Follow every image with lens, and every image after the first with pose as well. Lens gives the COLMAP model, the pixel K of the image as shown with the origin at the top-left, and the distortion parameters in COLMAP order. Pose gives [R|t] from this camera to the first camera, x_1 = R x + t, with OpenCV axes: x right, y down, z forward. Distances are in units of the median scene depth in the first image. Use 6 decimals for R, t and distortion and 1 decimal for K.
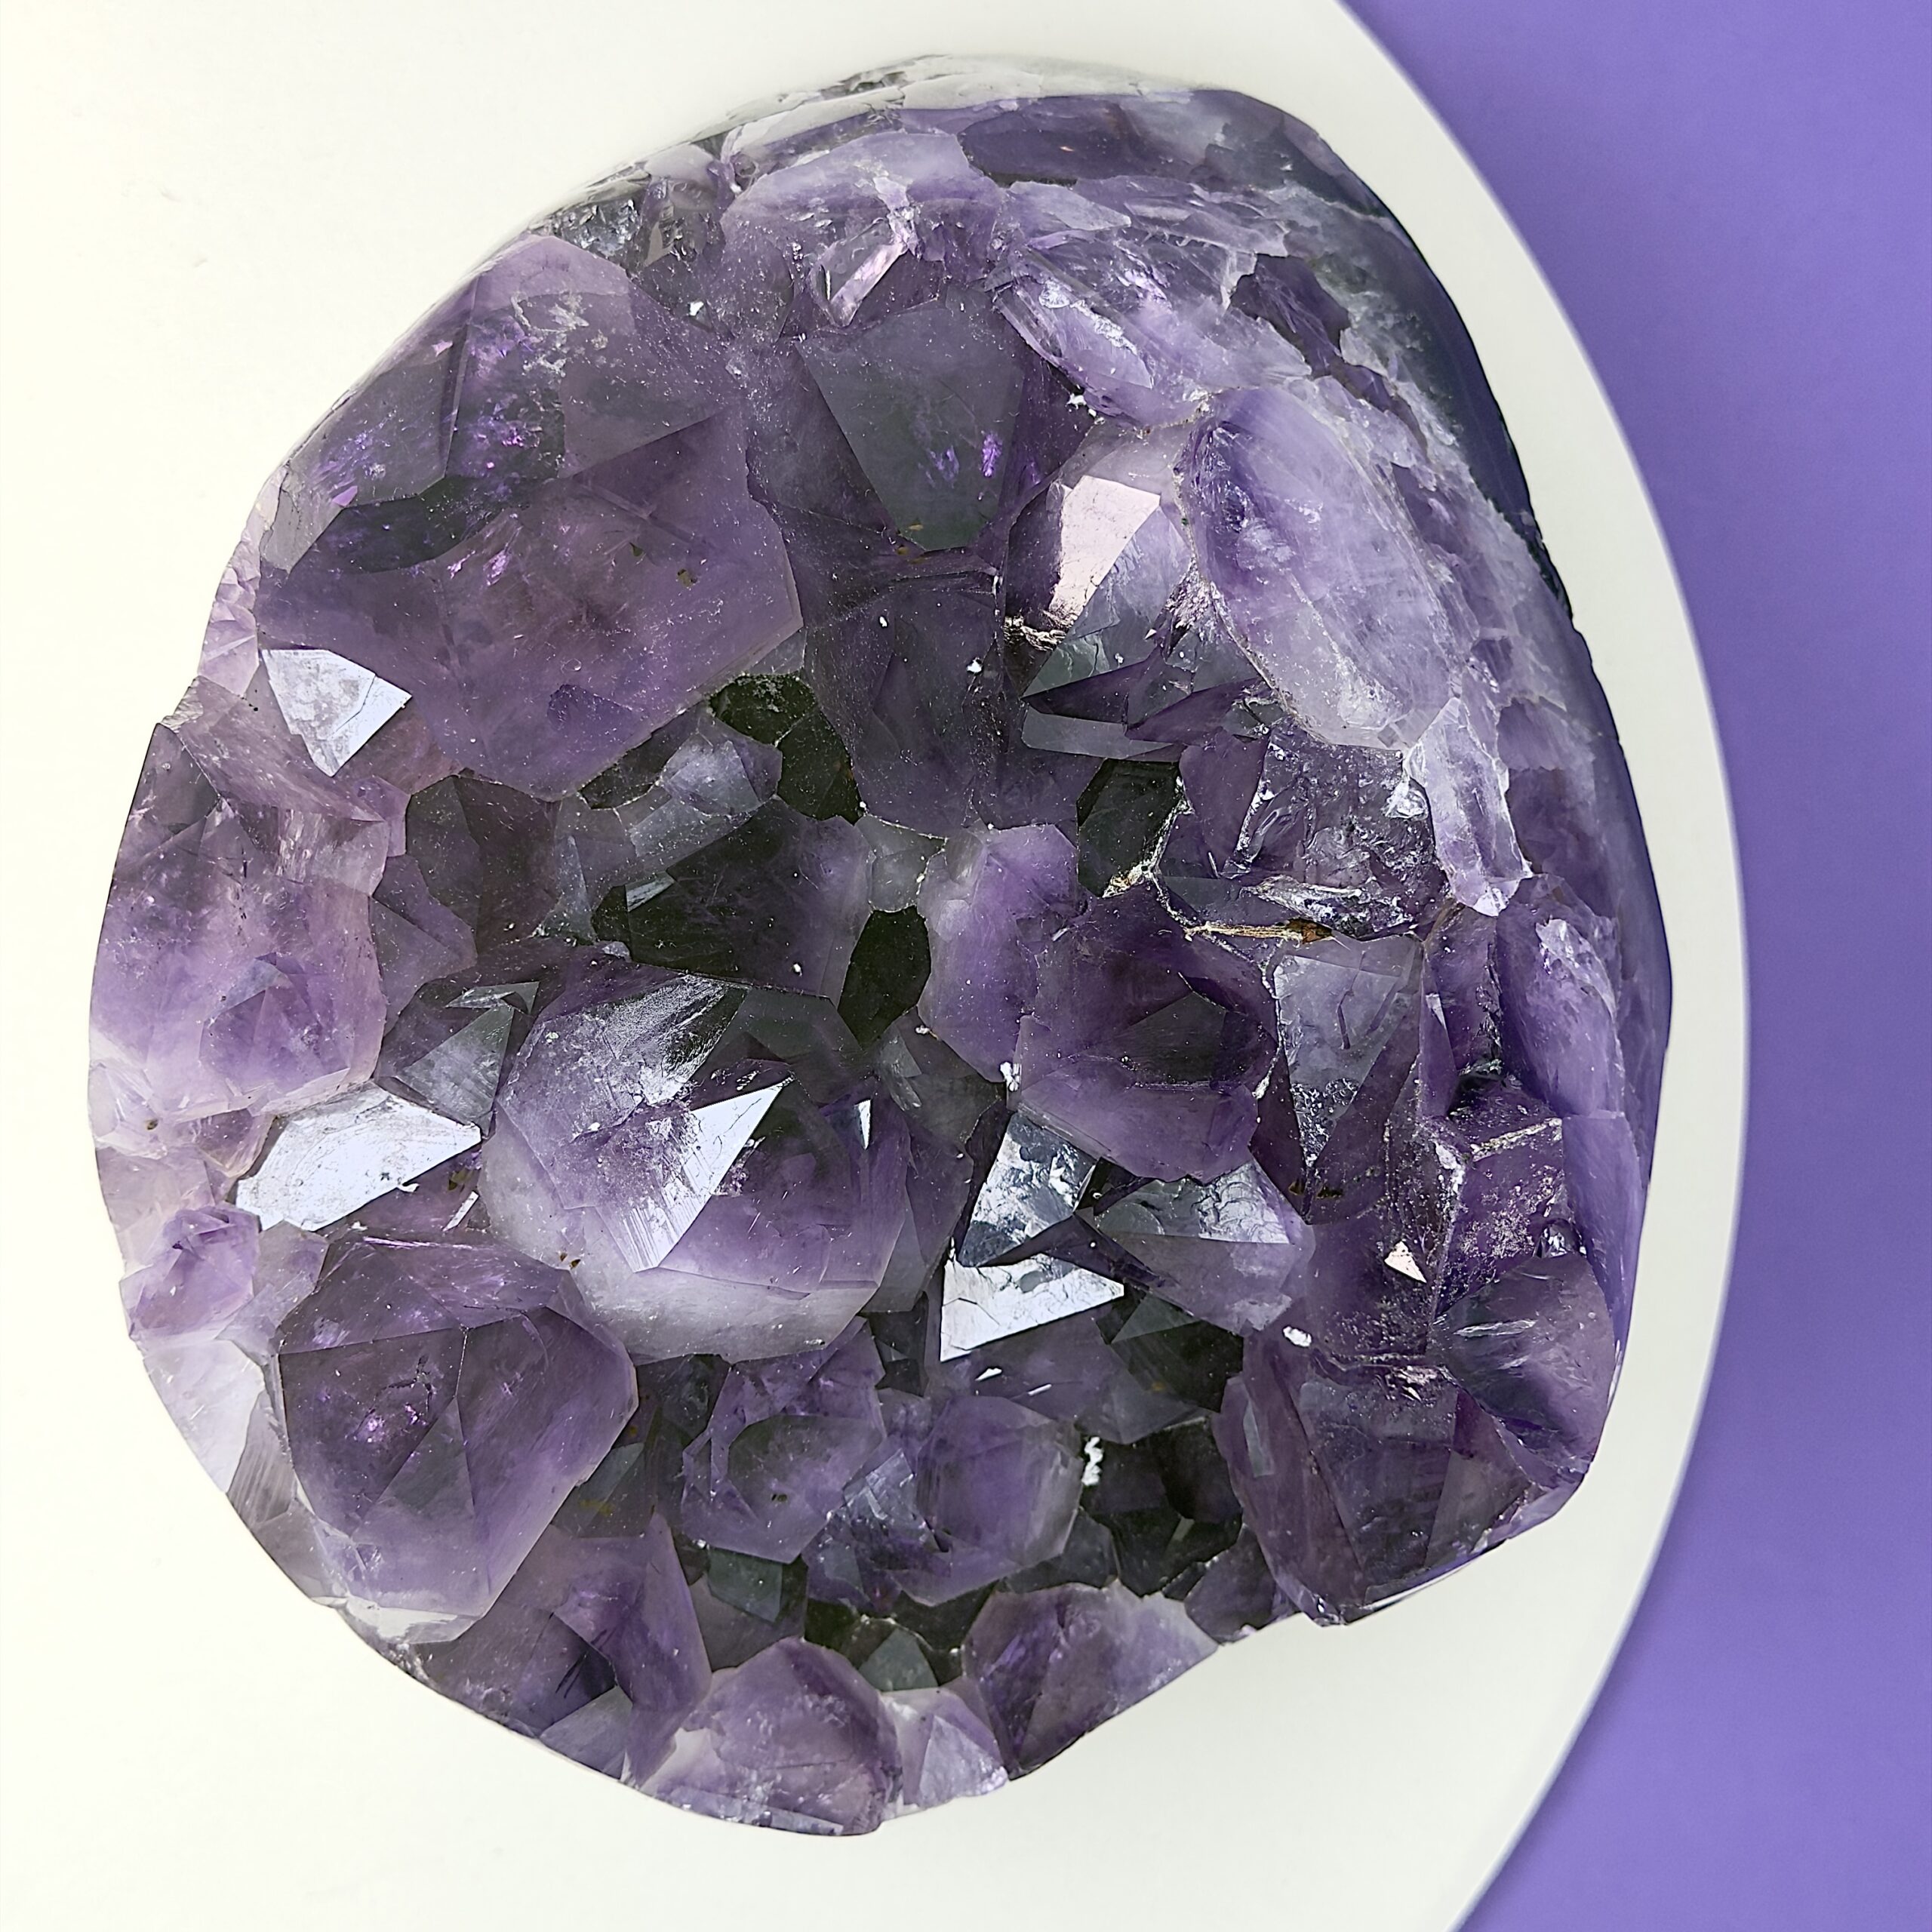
lens RADIAL K [[3595.4, 0, 961.6], [0, 3595.4, 962.3], [0, 0, 1]] dist [0.123611, 0.000000]
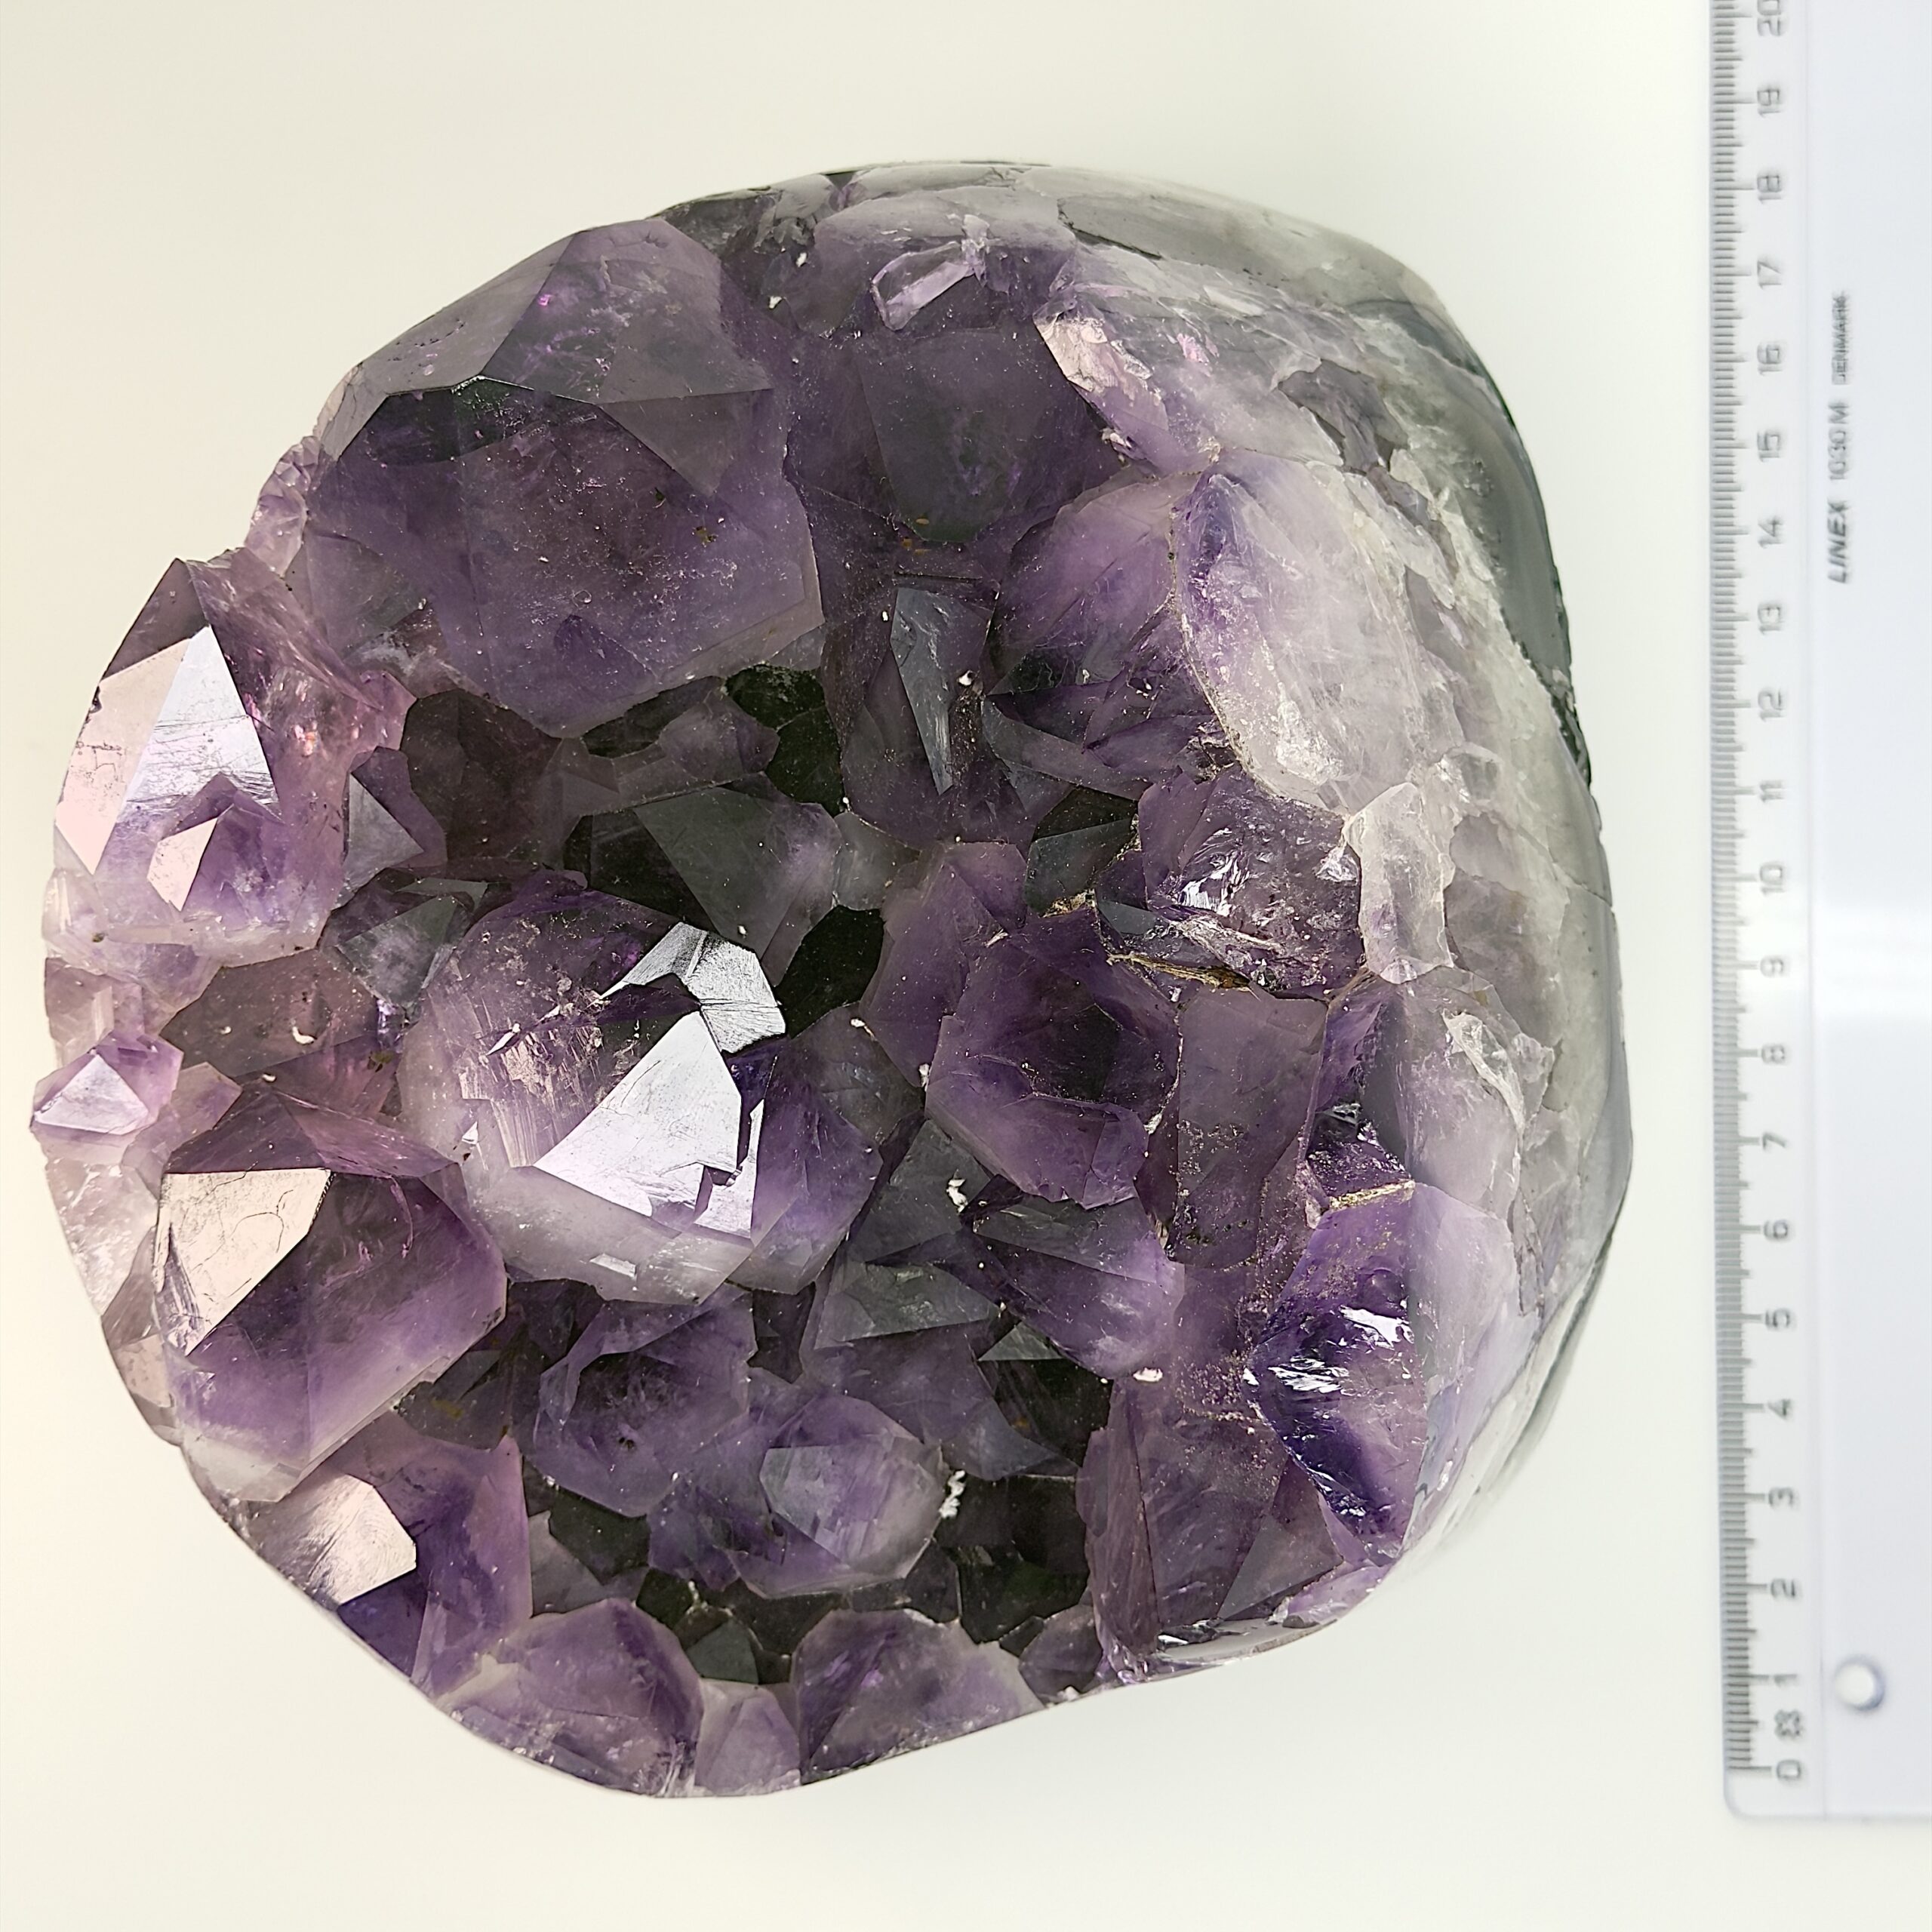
lens RADIAL K [[3595.4, 0, 969.8], [0, 3595.4, 969.5], [0, 0, 1]] dist [0.123611, 0.000000]
pose [[0.975951, 0.187437, -0.111294, 0.133971], [-0.199079, 0.974369, -0.104754, 0.106809], [0.088806, 0.124391, 0.988251, -0.015468]]
